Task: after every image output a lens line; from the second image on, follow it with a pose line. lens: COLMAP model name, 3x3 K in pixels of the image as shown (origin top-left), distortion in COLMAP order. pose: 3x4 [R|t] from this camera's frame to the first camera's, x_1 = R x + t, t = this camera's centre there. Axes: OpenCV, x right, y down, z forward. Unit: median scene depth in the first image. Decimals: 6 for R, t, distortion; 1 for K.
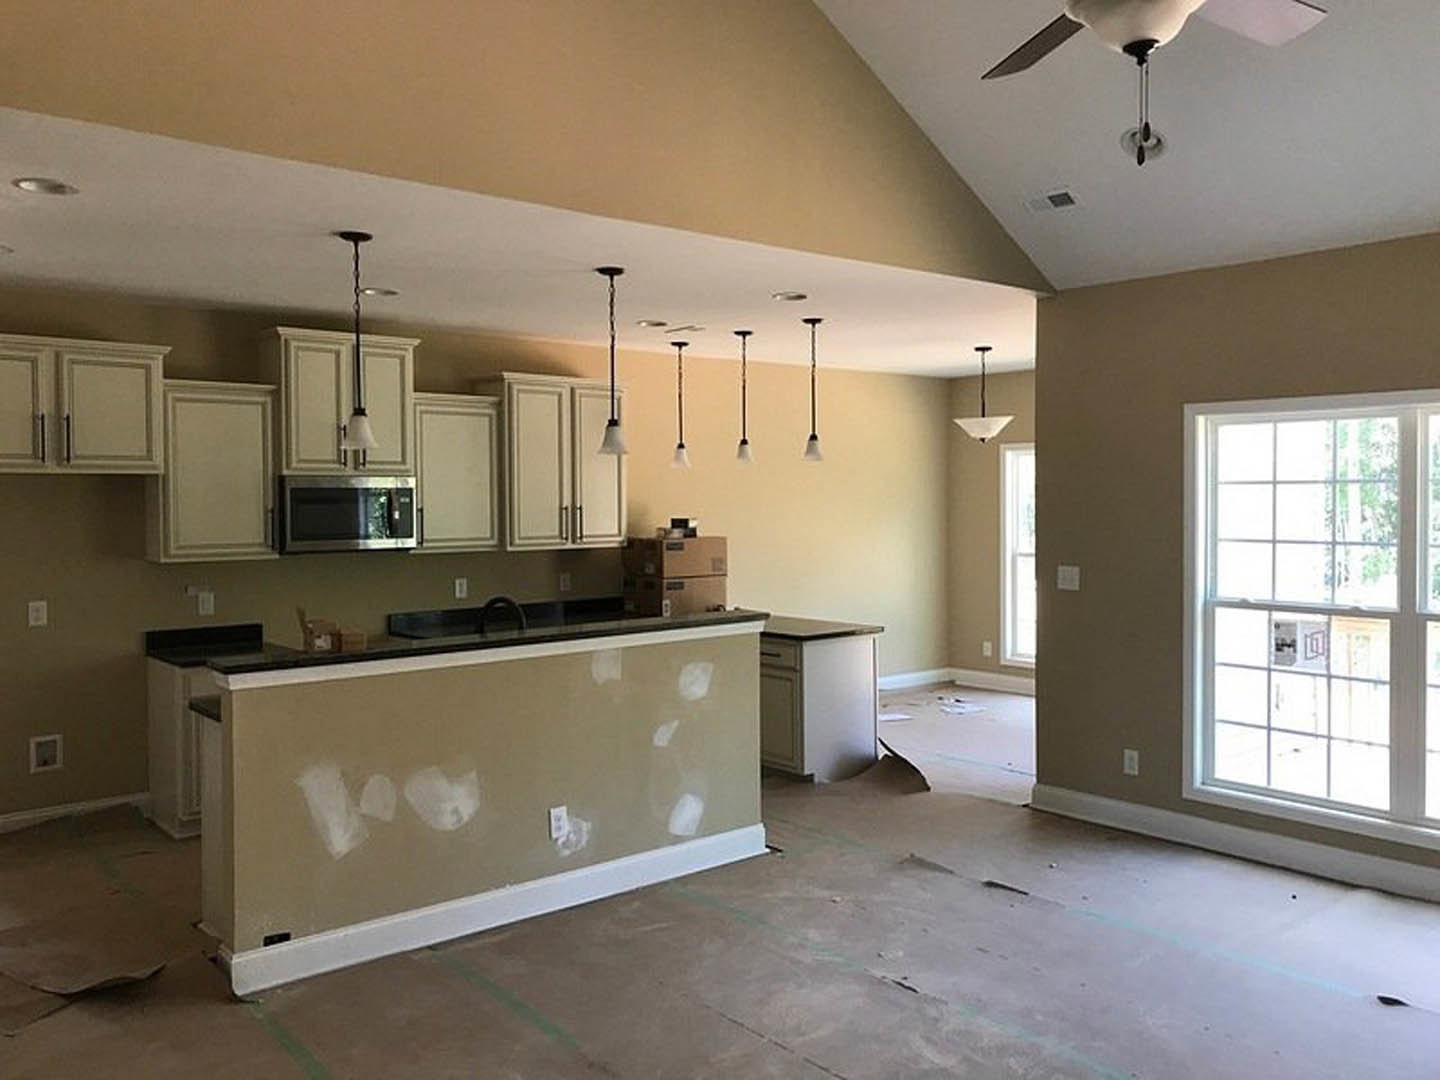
lens RADIAL K [[1176.2, 0, 701.1], [0, 1176.2, 532.9], [0, 0, 1]] dist [0.074497, -0.103392]
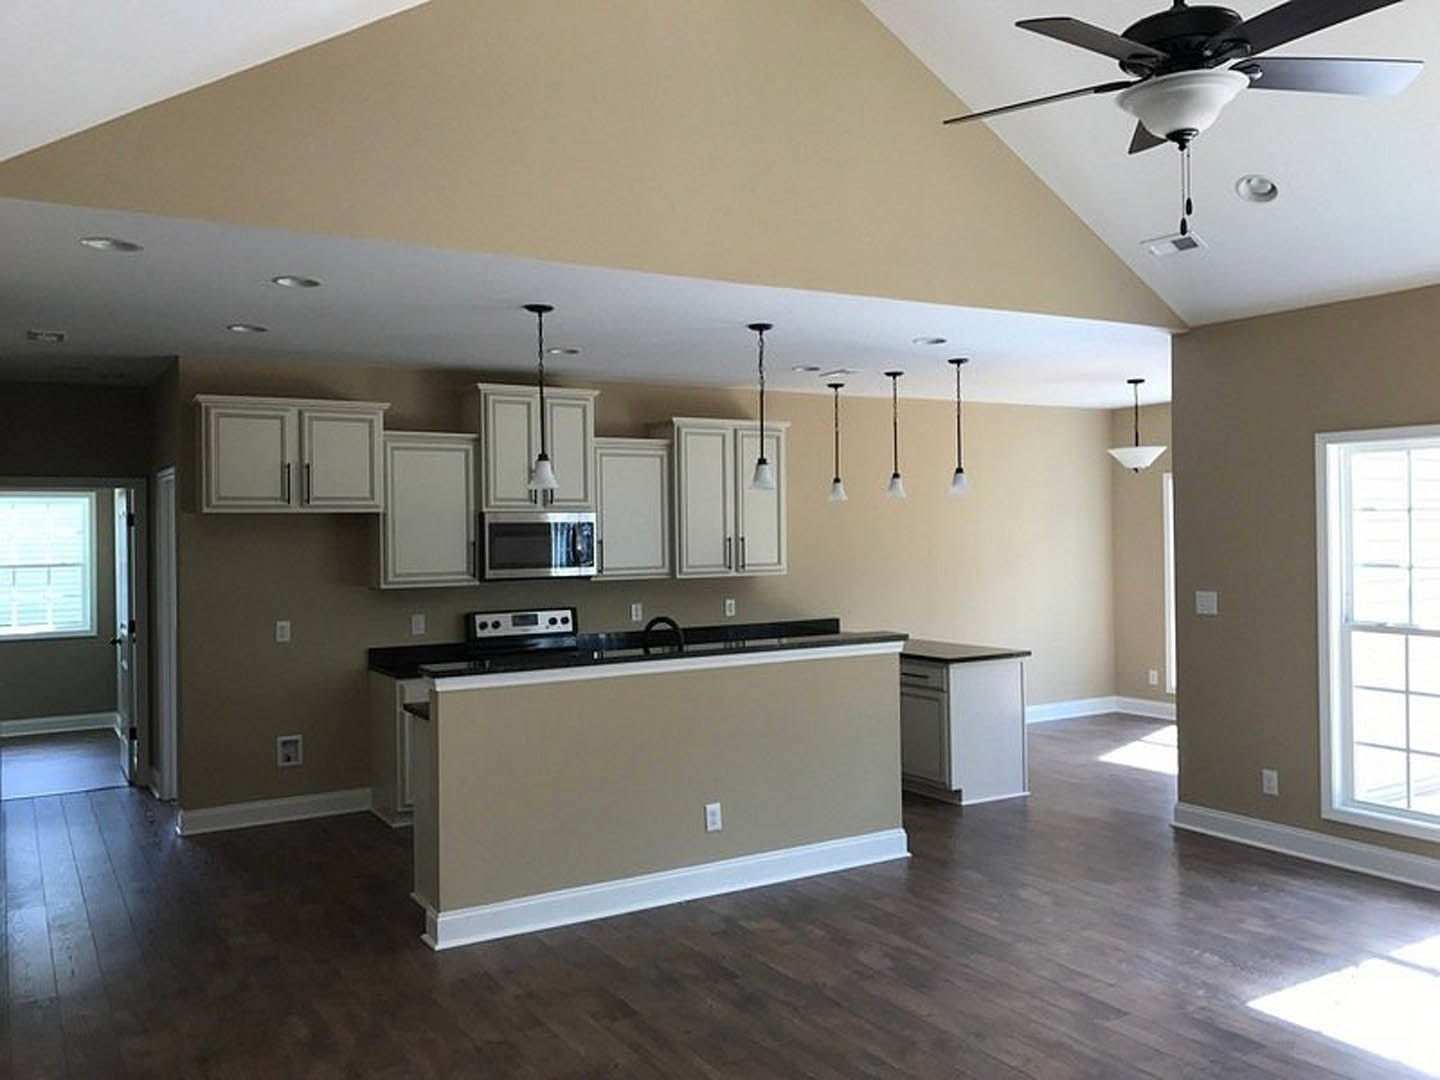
lens RADIAL K [[1176.2, 0, 701.1], [0, 1176.2, 532.9], [0, 0, 1]] dist [0.074497, -0.103392]
pose [[0.987023, -0.008377, -0.160358, 0.037804], [0.003770, 0.999572, -0.029012, 0.005014], [0.160533, 0.028031, 0.986632, -0.088060]]
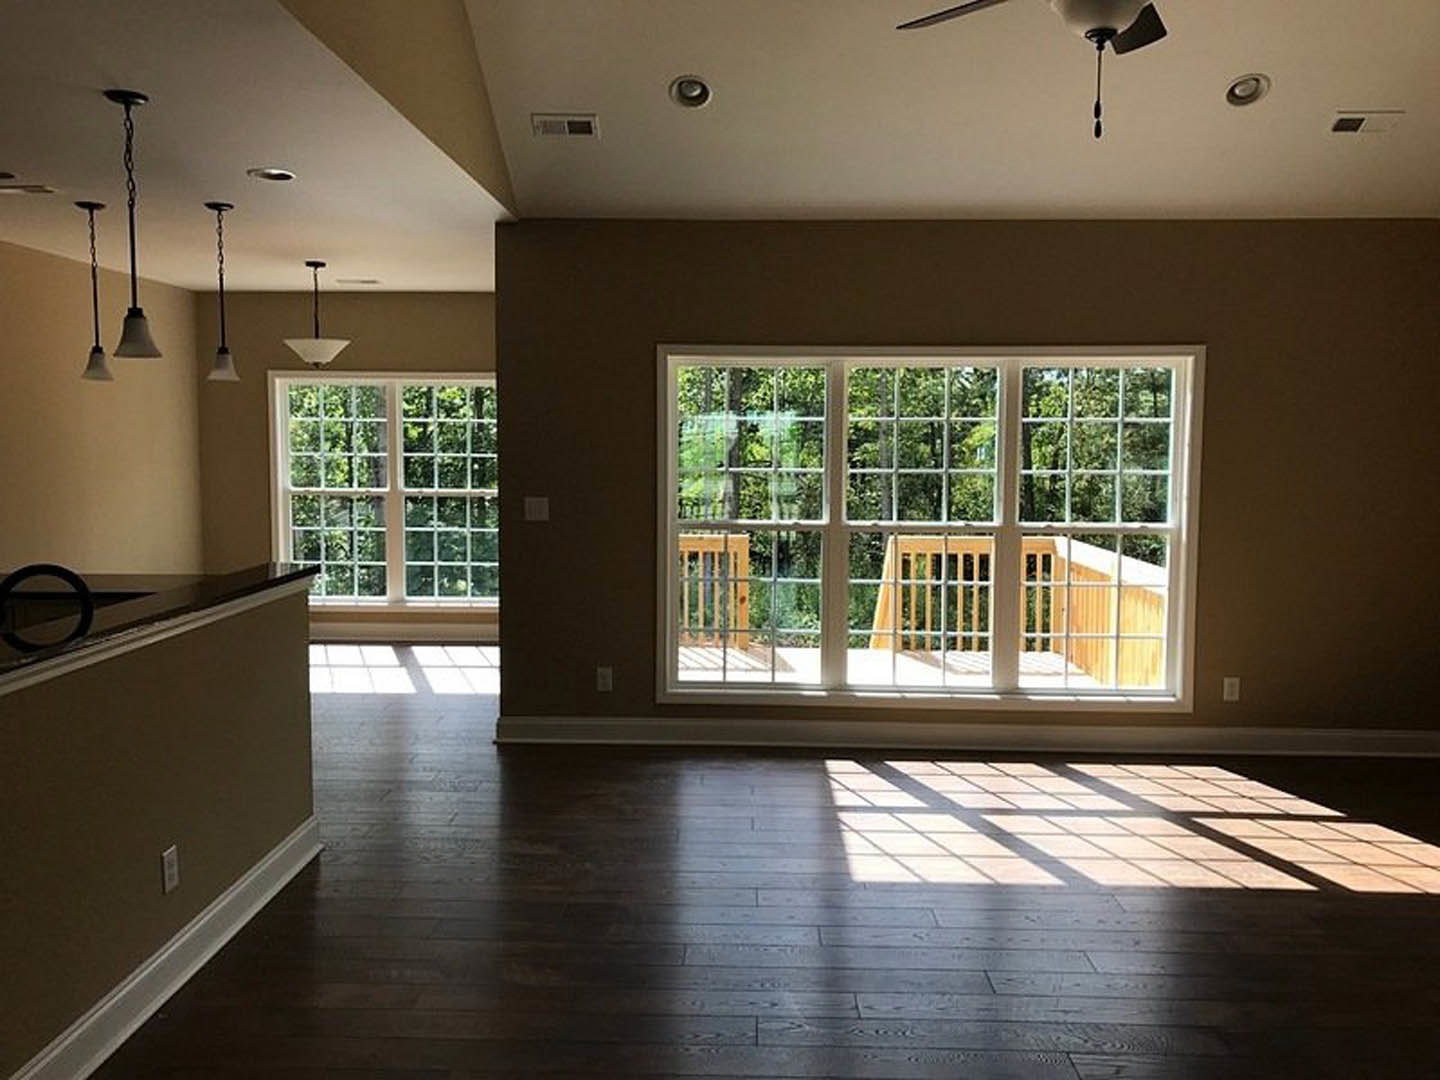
lens RADIAL K [[1176.2, 0, 701.1], [0, 1176.2, 532.9], [0, 0, 1]] dist [0.074497, -0.103392]
pose [[0.671905, -0.048890, 0.739022, -0.313657], [0.010960, 0.998366, 0.056082, 0.003351], [-0.740556, -0.029582, 0.671343, 0.205906]]
